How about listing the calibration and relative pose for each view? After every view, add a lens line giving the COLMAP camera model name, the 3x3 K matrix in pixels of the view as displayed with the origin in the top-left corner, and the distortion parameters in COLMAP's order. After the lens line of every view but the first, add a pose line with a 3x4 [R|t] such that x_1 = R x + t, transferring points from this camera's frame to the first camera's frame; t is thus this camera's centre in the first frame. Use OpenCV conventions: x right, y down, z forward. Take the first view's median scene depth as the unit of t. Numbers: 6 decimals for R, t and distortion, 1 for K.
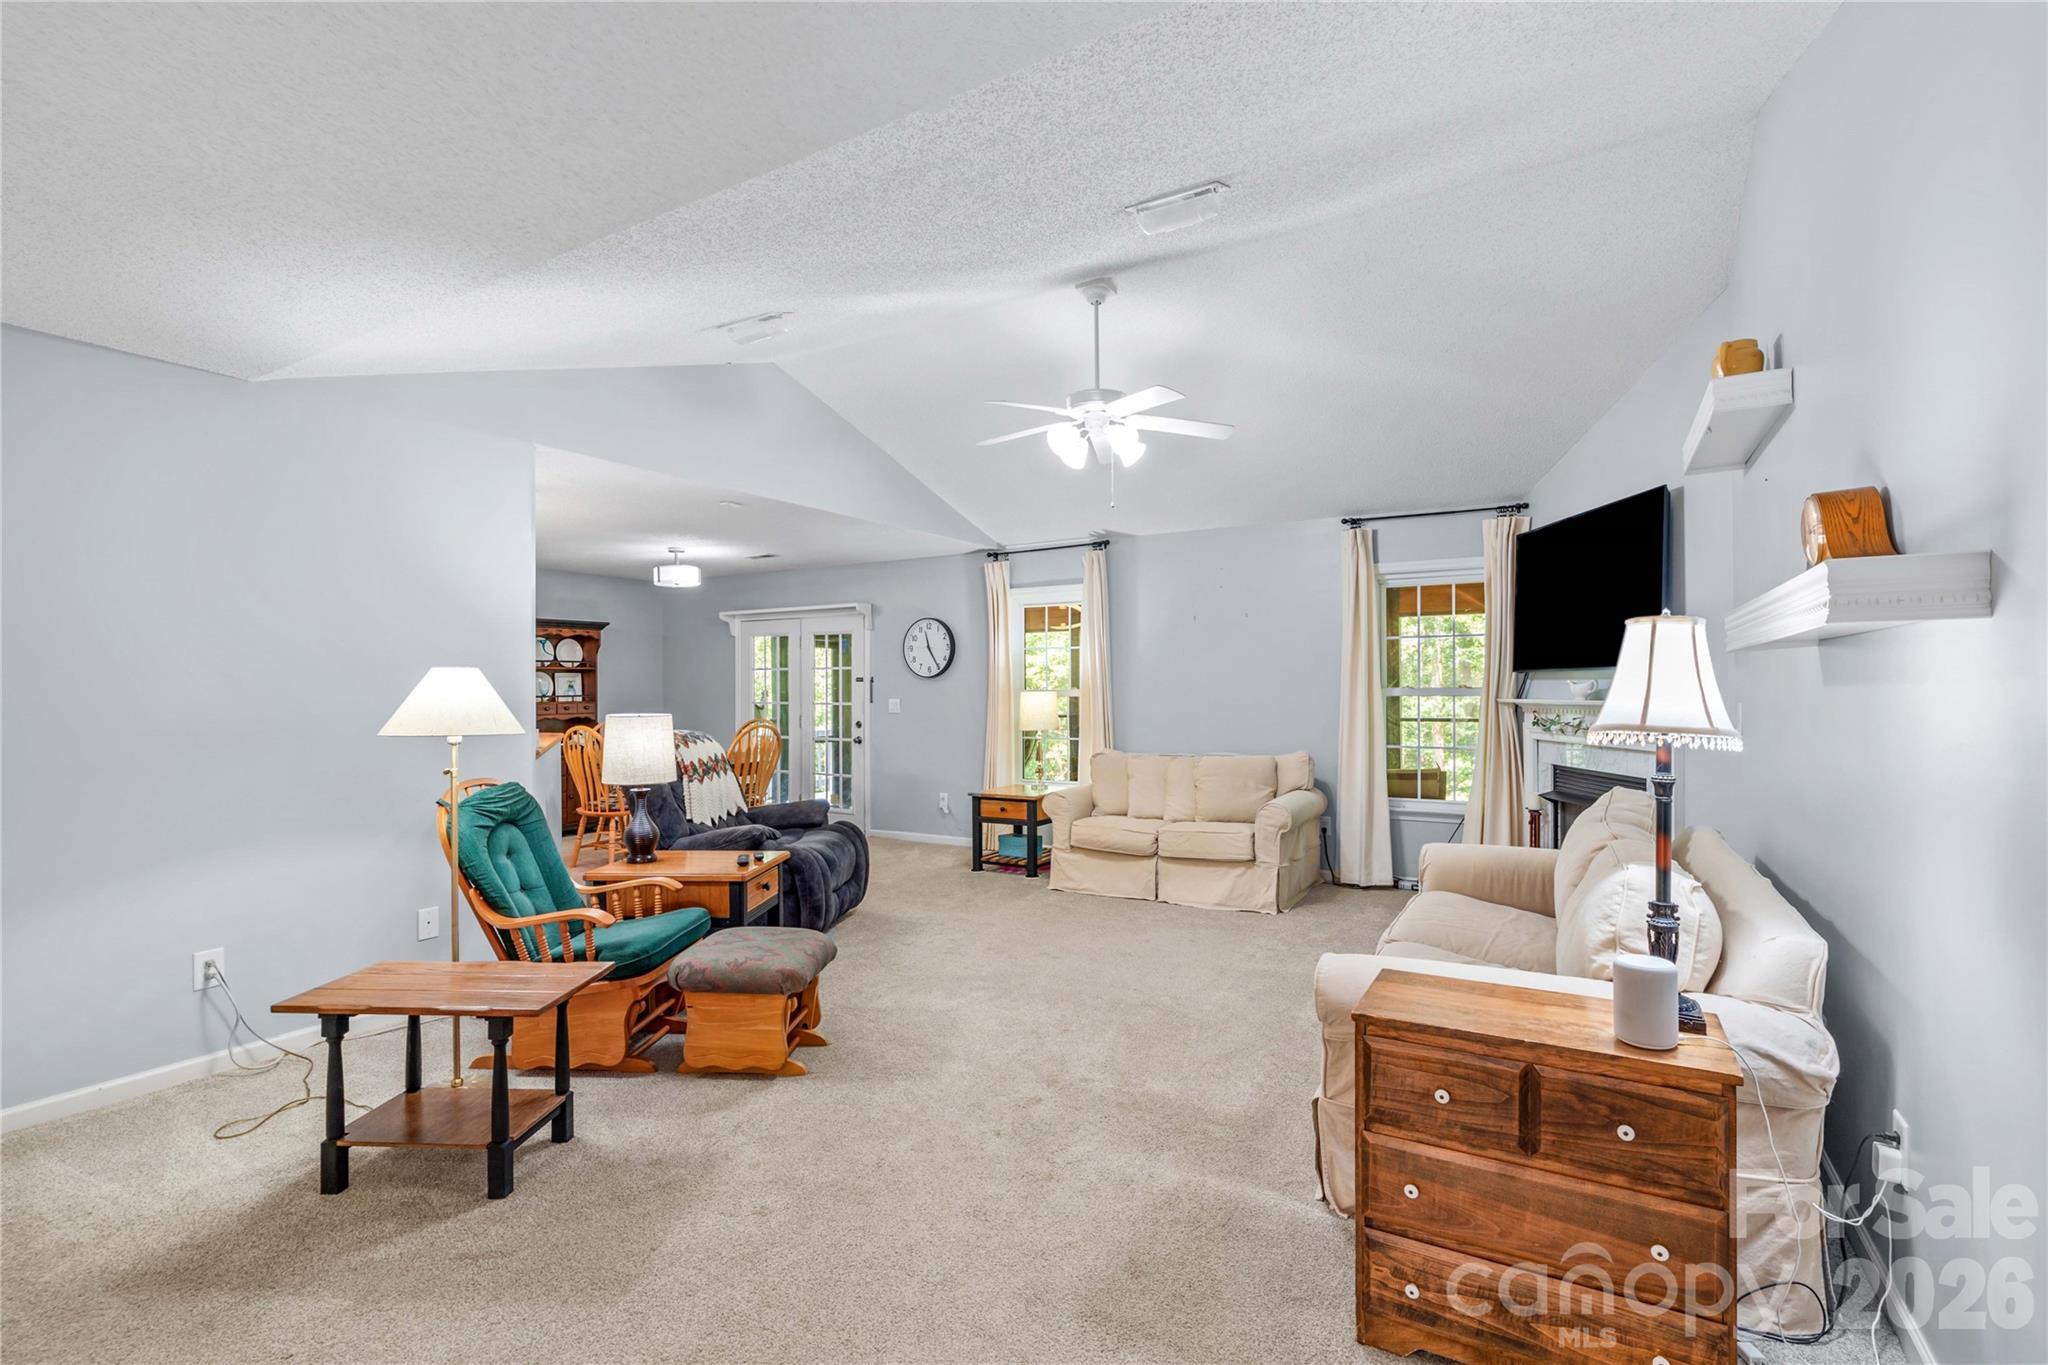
lens RADIAL K [[952.5, 0, 1023.8], [0, 952.5, 695.8], [0, 0, 1]] dist [-0.010399, 0.003334]
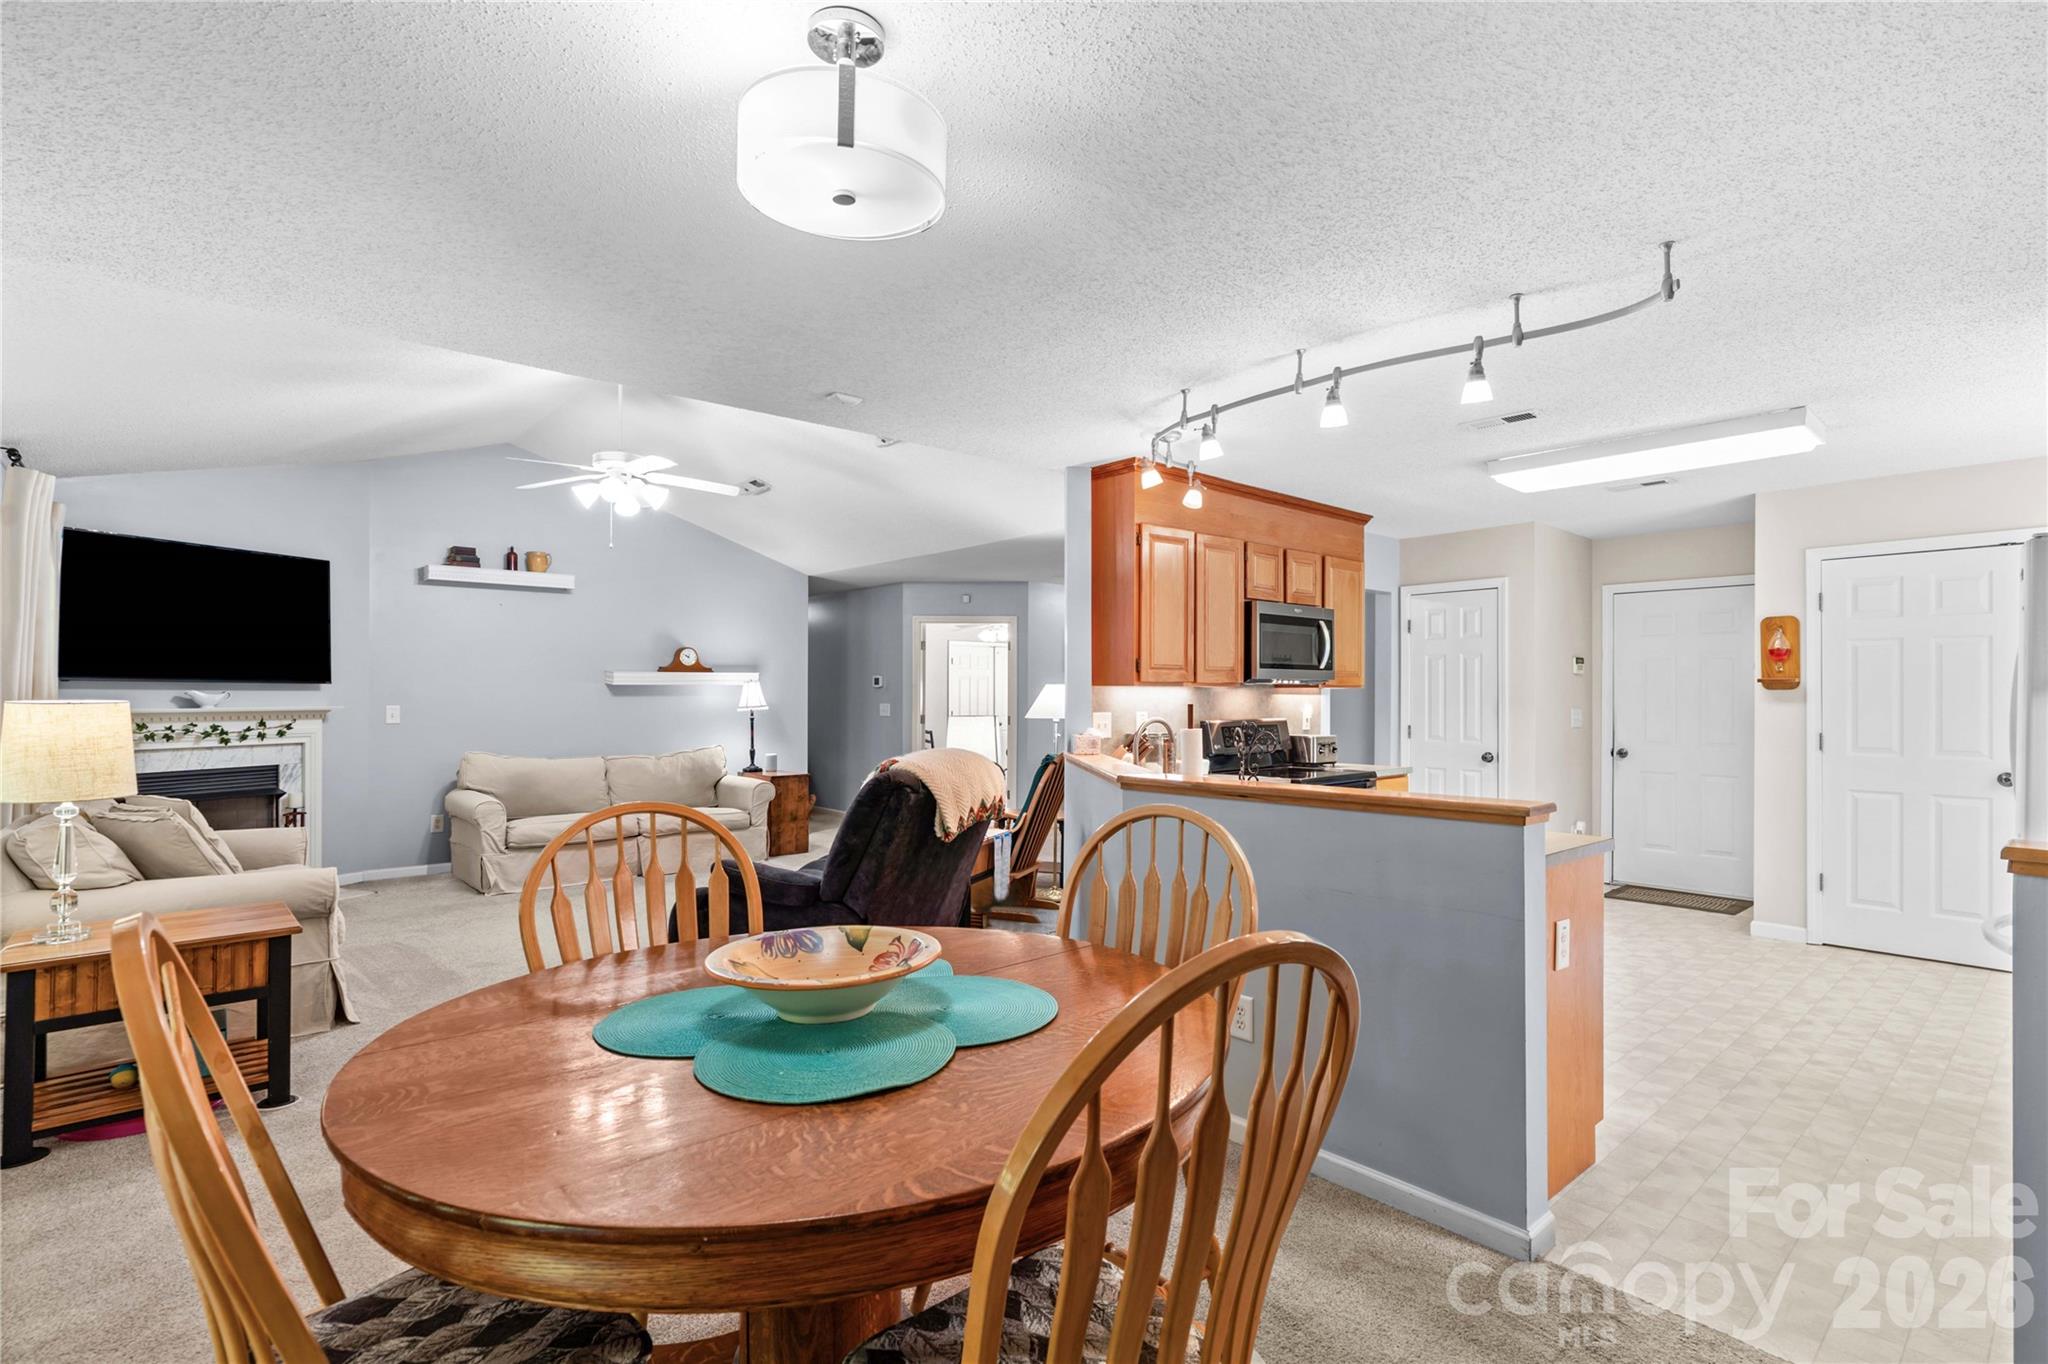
lens RADIAL K [[952.5, 0, 1034.5], [0, 952.5, 692.6], [0, 0, 1]] dist [-0.010399, 0.003334]
pose [[-0.957505, 0.005342, 0.288366, -0.464250], [0.005968, 0.999981, 0.001290, -0.006496], [-0.288354, 0.002956, -0.957519, 1.194297]]
